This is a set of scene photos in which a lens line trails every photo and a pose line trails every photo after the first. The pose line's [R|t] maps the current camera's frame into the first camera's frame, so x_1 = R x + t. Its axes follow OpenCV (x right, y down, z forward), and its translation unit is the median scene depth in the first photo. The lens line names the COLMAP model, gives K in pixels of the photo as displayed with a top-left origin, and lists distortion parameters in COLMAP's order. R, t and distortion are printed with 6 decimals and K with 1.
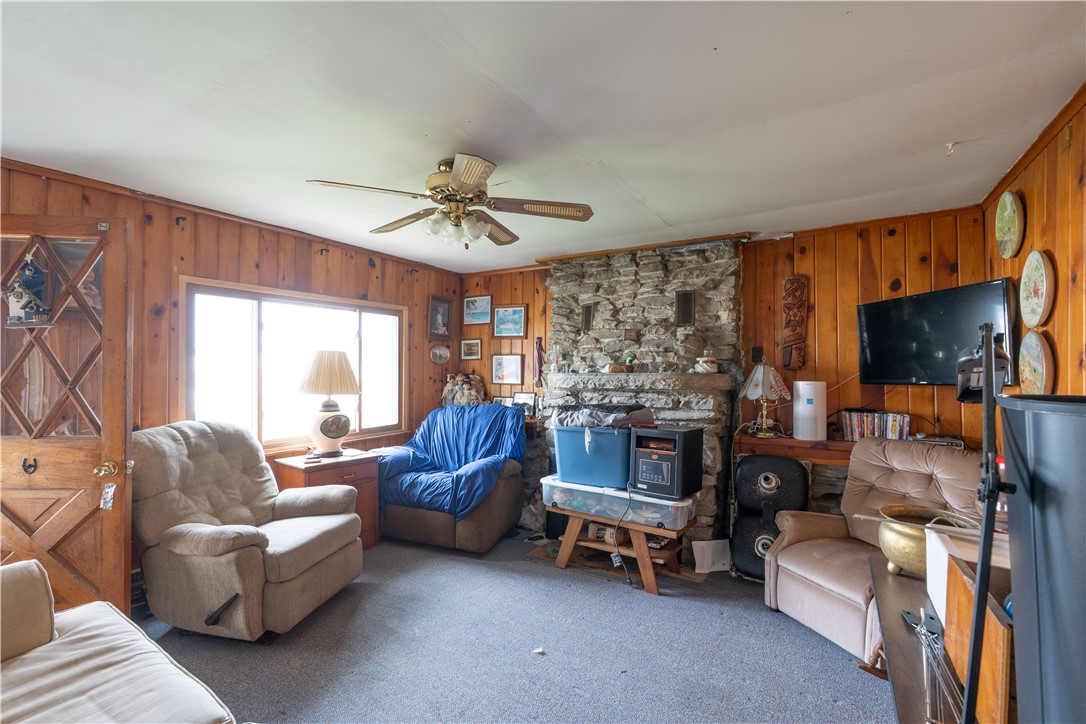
lens RADIAL K [[478.3, 0, 549.4], [0, 478.3, 364.1], [0, 0, 1]] dist [-0.005143, 0.001132]
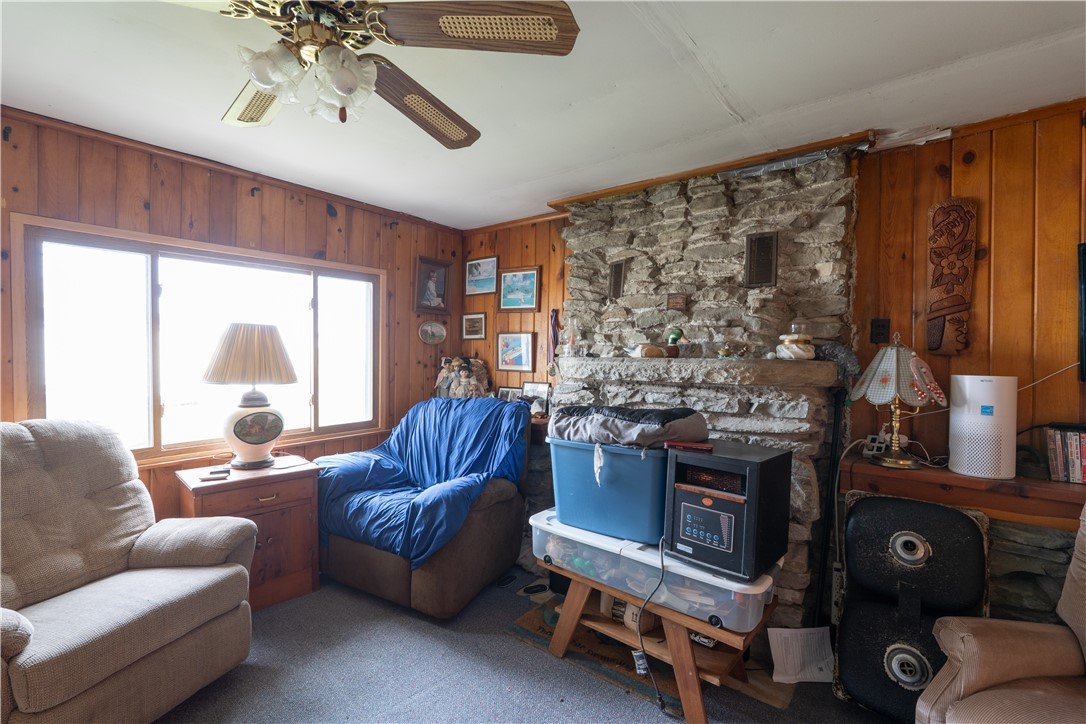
lens RADIAL K [[478.3, 0, 546.6], [0, 478.3, 361.5], [0, 0, 1]] dist [-0.005143, 0.001132]
pose [[0.992062, 0.010286, -0.125327, 0.085110], [-0.006632, 0.999542, 0.029538, 0.005218], [0.125574, -0.028472, 0.991676, 0.350571]]
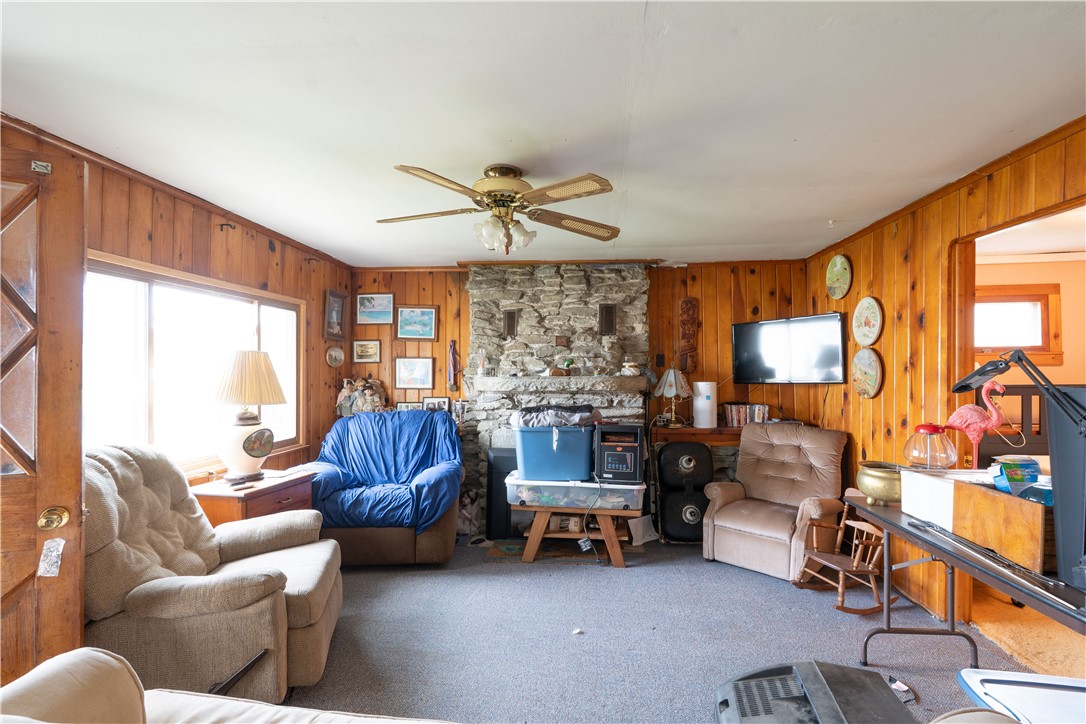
lens RADIAL K [[478.3, 0, 563.0], [0, 478.3, 369.3], [0, 0, 1]] dist [-0.005143, 0.001132]
pose [[0.892240, 0.001214, 0.451560, -0.369832], [-0.003014, 0.999990, 0.003266, -0.001068], [-0.451552, -0.004275, 0.892235, 0.030266]]
